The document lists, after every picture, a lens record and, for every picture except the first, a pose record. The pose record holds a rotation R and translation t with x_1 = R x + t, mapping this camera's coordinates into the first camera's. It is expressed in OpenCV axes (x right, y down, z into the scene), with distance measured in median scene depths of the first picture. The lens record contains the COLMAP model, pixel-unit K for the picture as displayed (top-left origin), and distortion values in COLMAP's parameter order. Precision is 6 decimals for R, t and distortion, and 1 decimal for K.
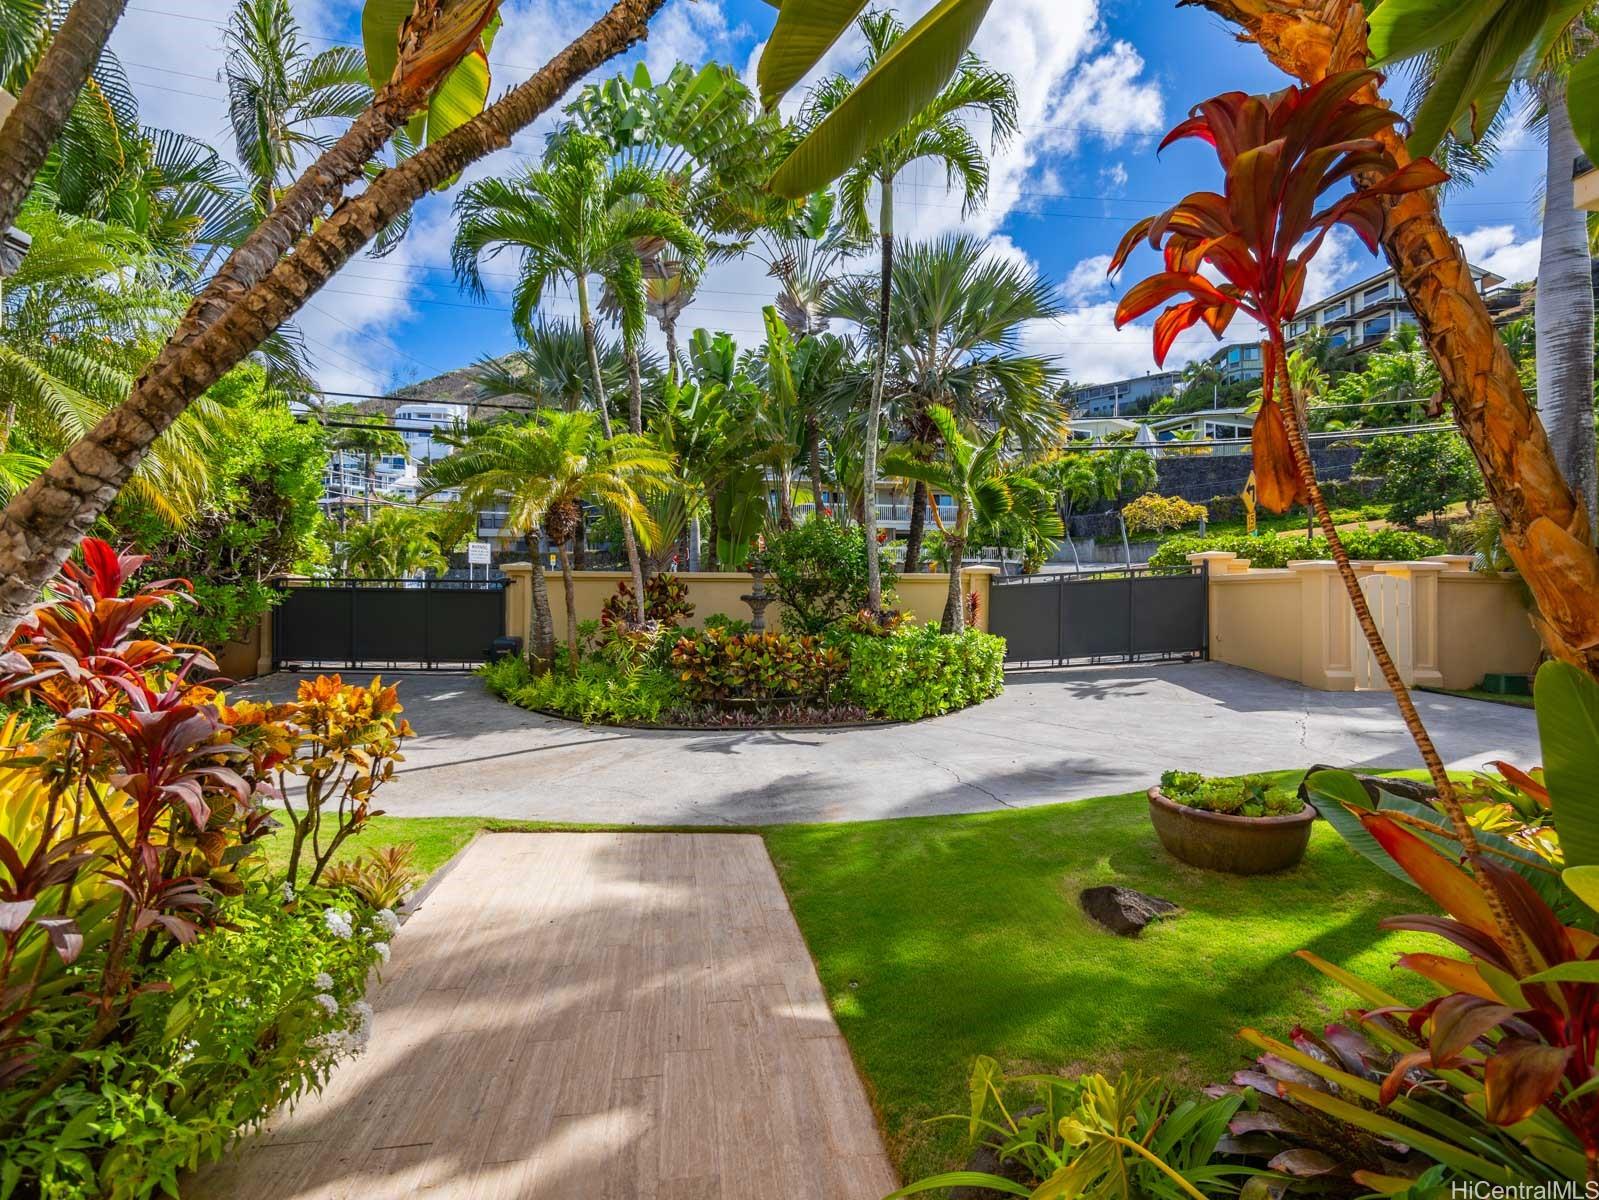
lens RADIAL K [[745.7, 0, 798.8], [0, 745.7, 598.3], [0, 0, 1]] dist [0.004344, 0.000101]
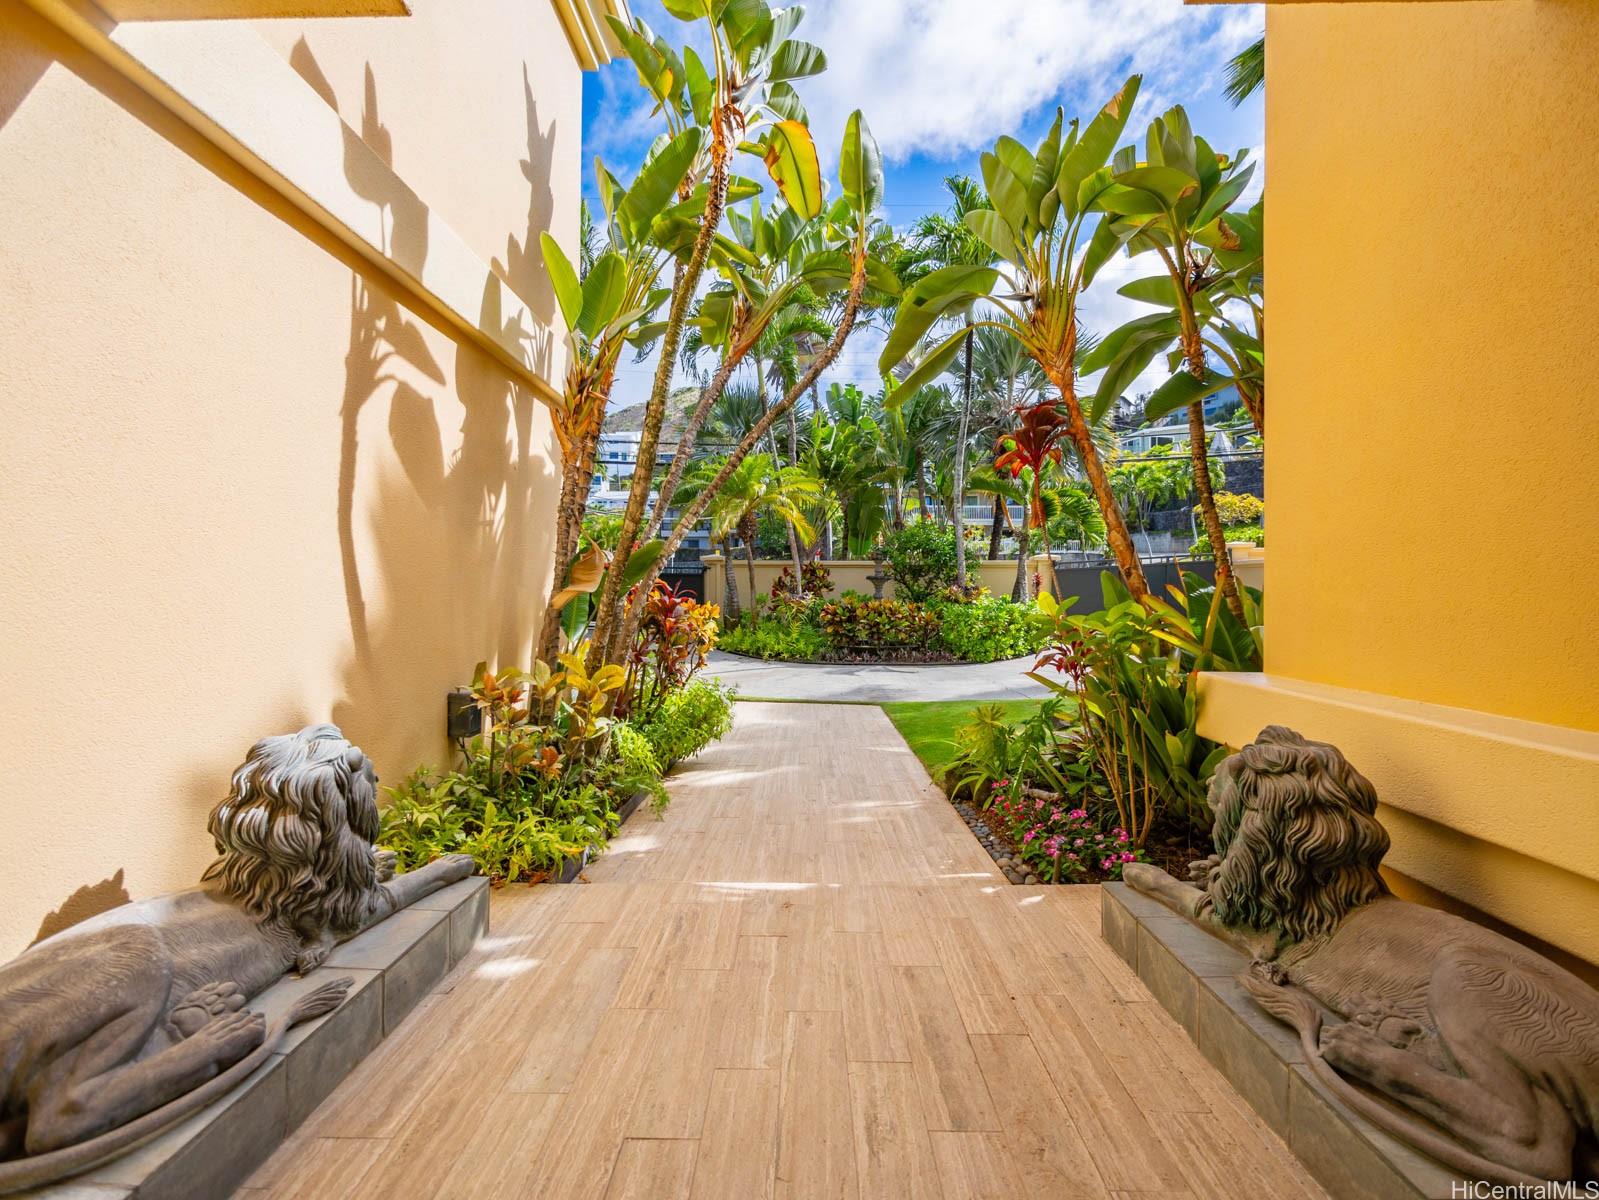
lens RADIAL K [[678.2, 0, 808.4], [0, 678.2, 596.4], [0, 0, 1]] dist [-0.006004, -0.000318]
pose [[0.987894, 0.001246, -0.155125, 0.014458], [0.000345, 0.999948, 0.010224, 0.021620], [0.155130, -0.010154, 0.987842, -0.304031]]
